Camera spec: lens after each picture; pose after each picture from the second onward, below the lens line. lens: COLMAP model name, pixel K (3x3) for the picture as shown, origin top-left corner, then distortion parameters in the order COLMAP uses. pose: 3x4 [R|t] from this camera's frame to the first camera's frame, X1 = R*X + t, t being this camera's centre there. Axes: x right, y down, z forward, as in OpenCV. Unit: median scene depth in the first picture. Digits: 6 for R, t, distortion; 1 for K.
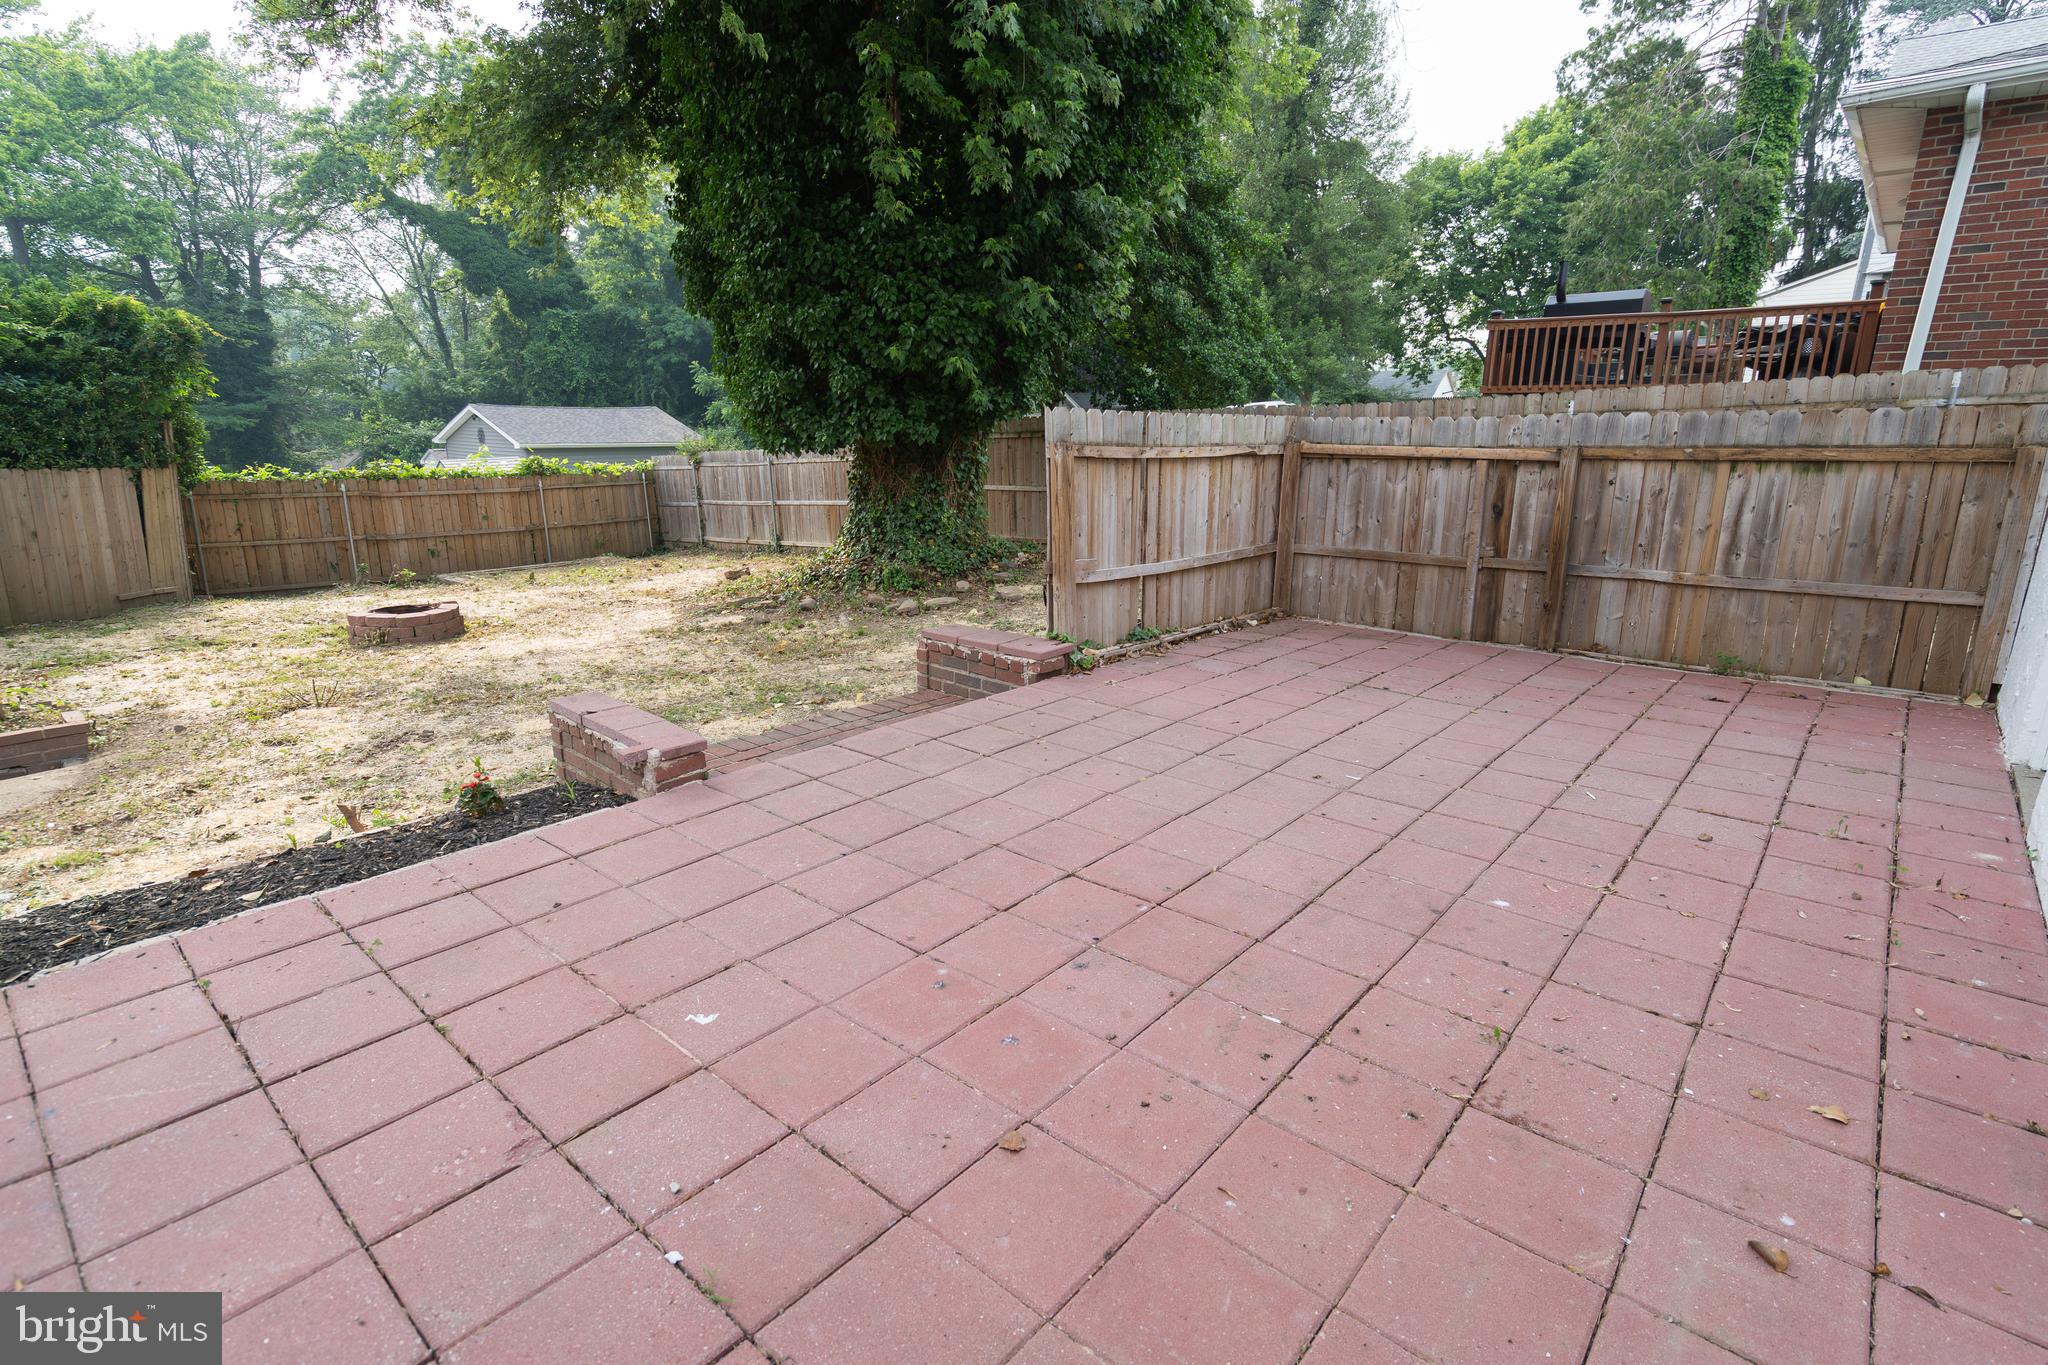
lens RADIAL K [[986.0, 0, 1016.8], [0, 986.0, 678.3], [0, 0, 1]] dist [0.002917, 0.000554]
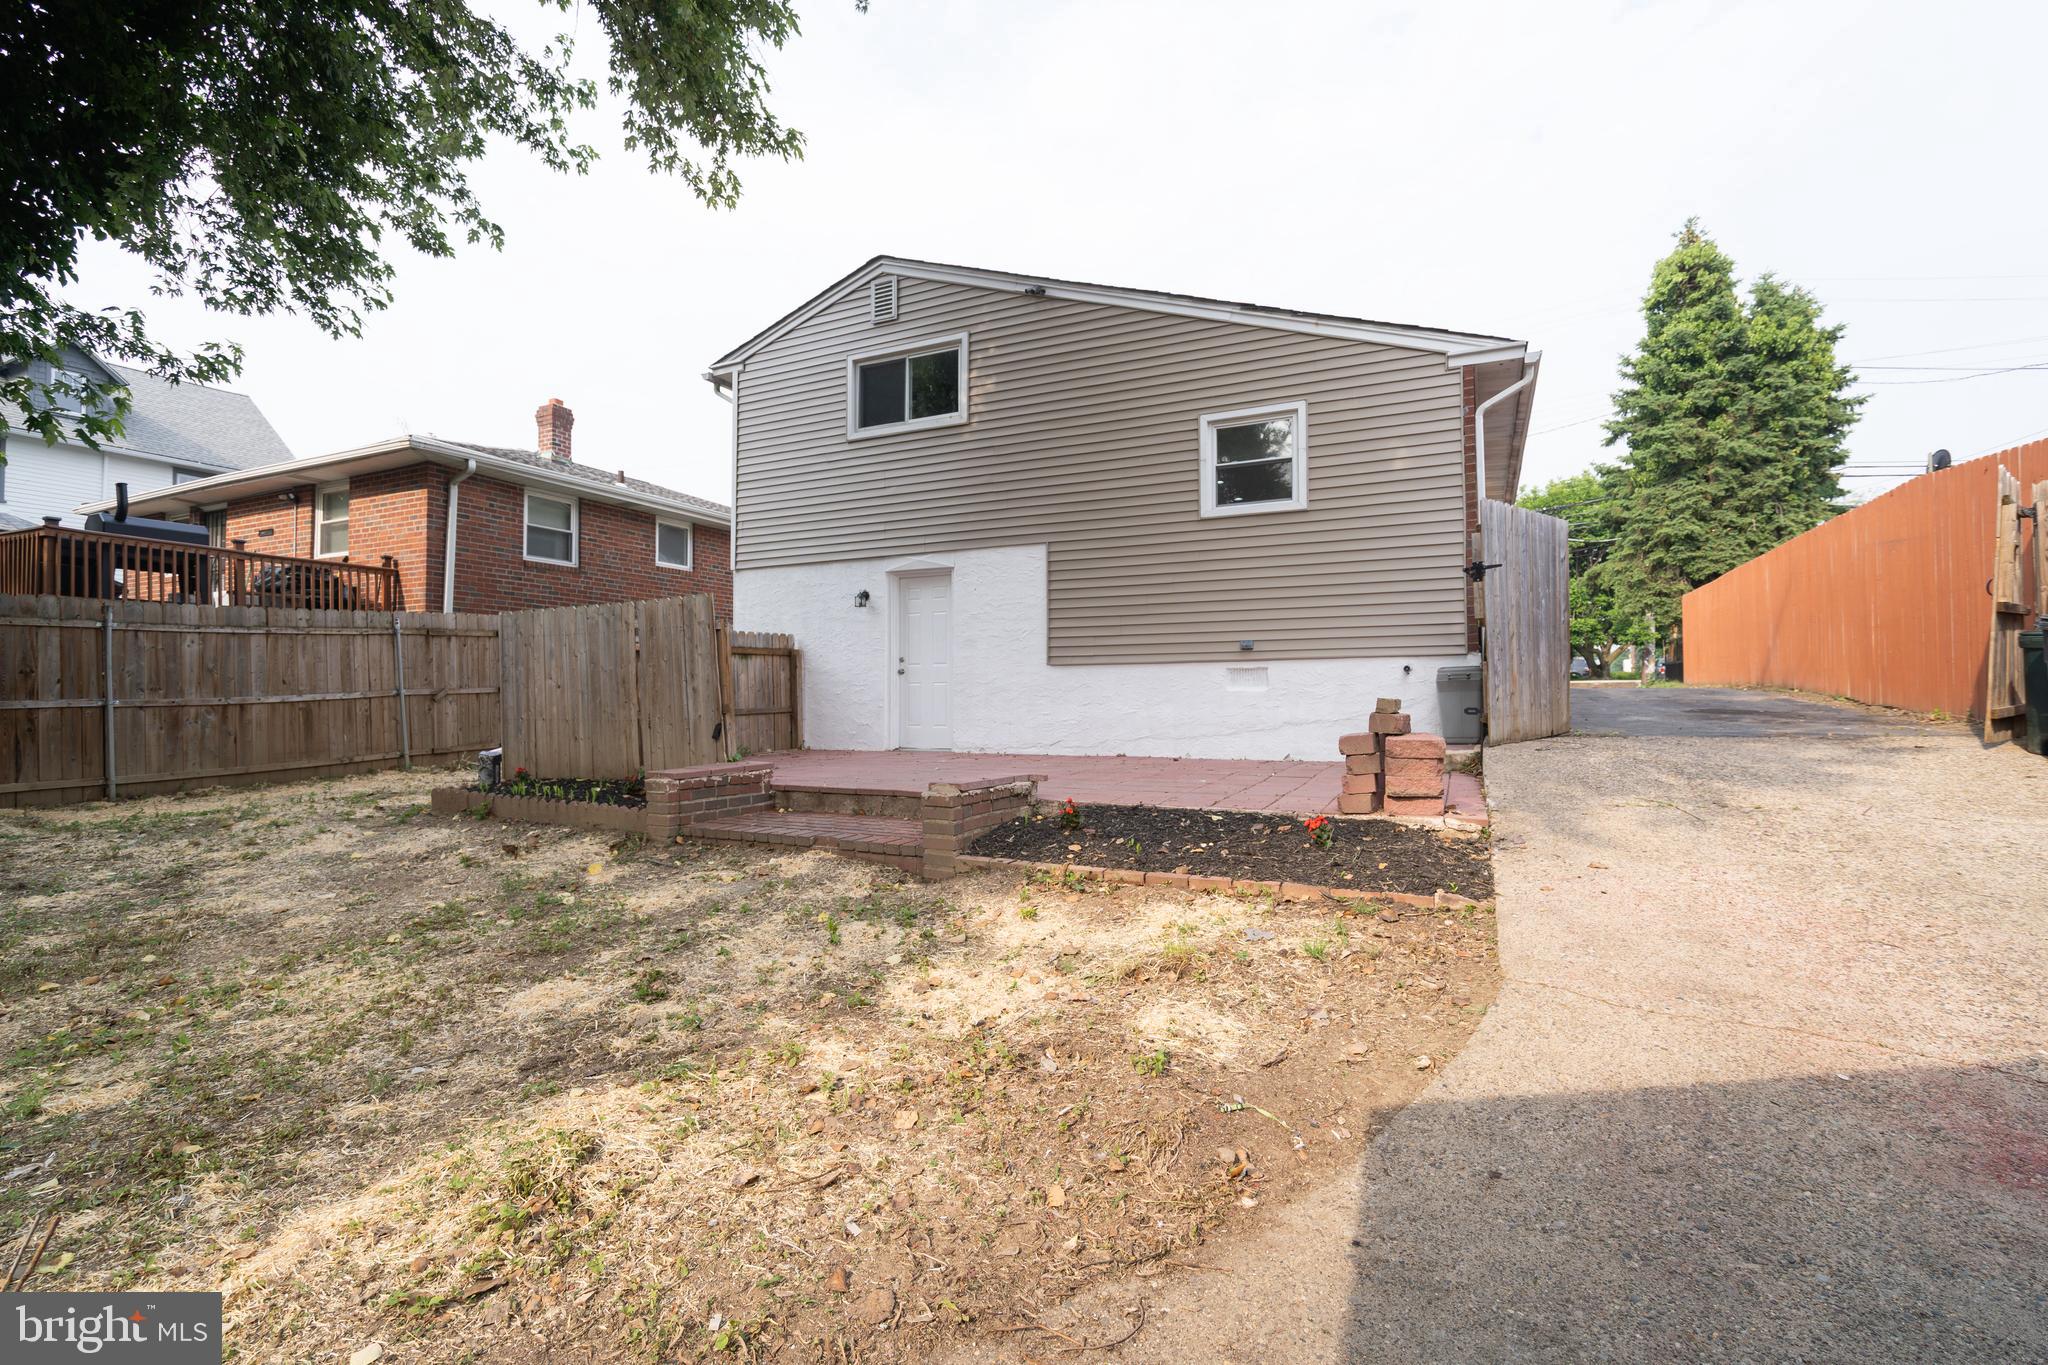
lens RADIAL K [[927.6, 0, 1030.4], [0, 927.6, 680.2], [0, 0, 1]] dist [-0.008942, 0.004483]
pose [[-0.270109, 0.014504, 0.962720, -1.182745], [0.242765, 0.968608, 0.053519, -0.105590], [-0.931722, 0.248170, -0.265151, 0.859873]]
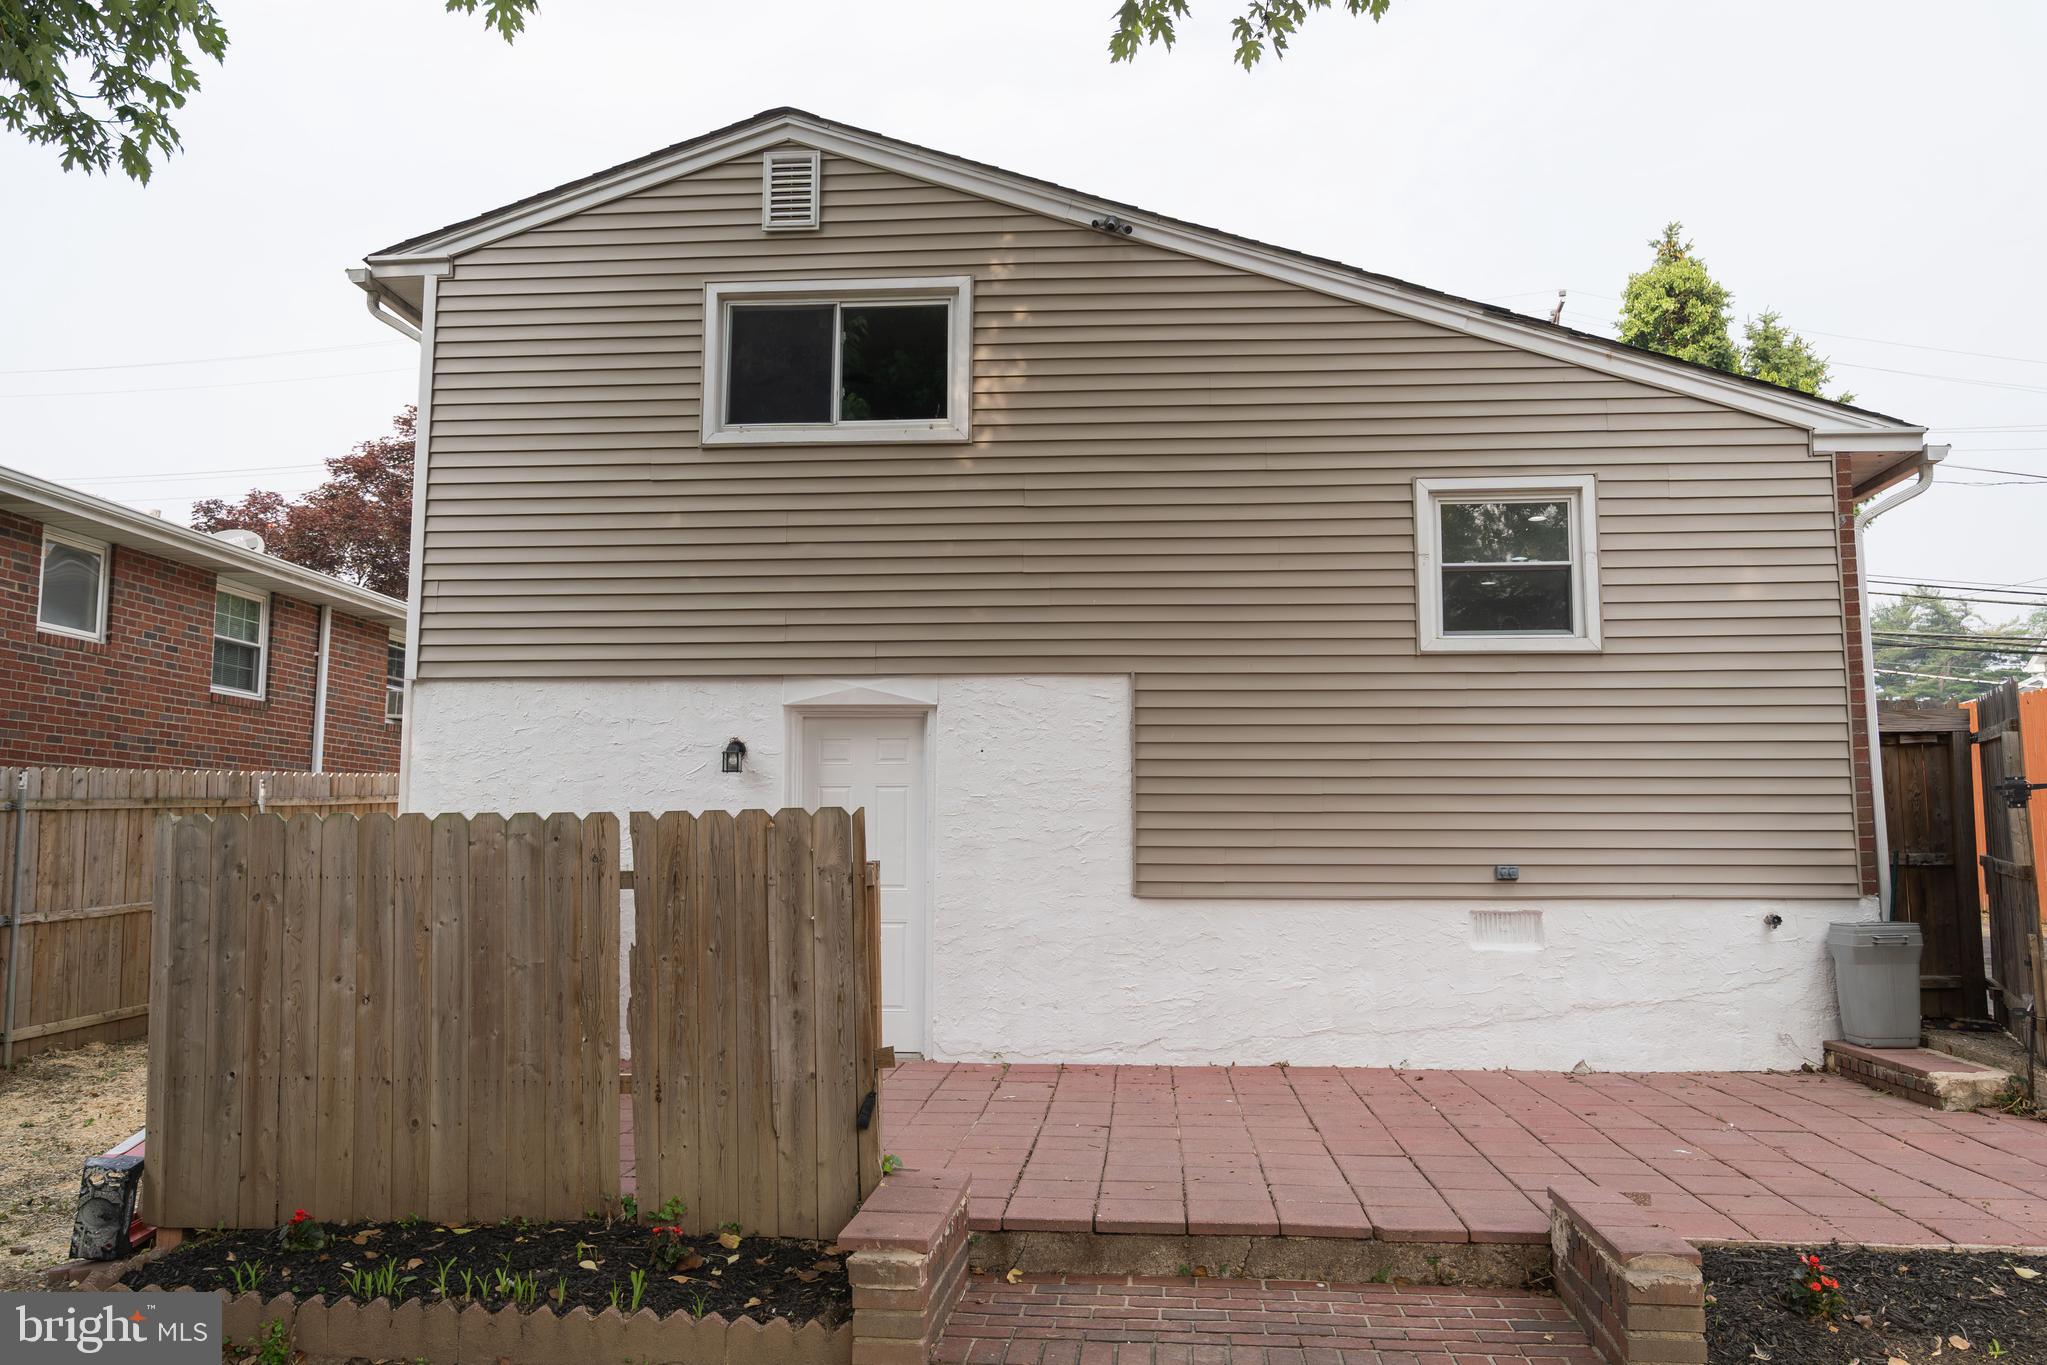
lens RADIAL K [[1551.3, 0, 1011.9], [0, 1551.3, 686.7], [0, 0, 1]] dist [0.004965, -0.001054]
pose [[-0.599020, 0.074124, 0.797296, -0.736144], [0.193891, 0.979502, 0.054609, -0.348023], [-0.776905, 0.187300, -0.601114, 1.359677]]
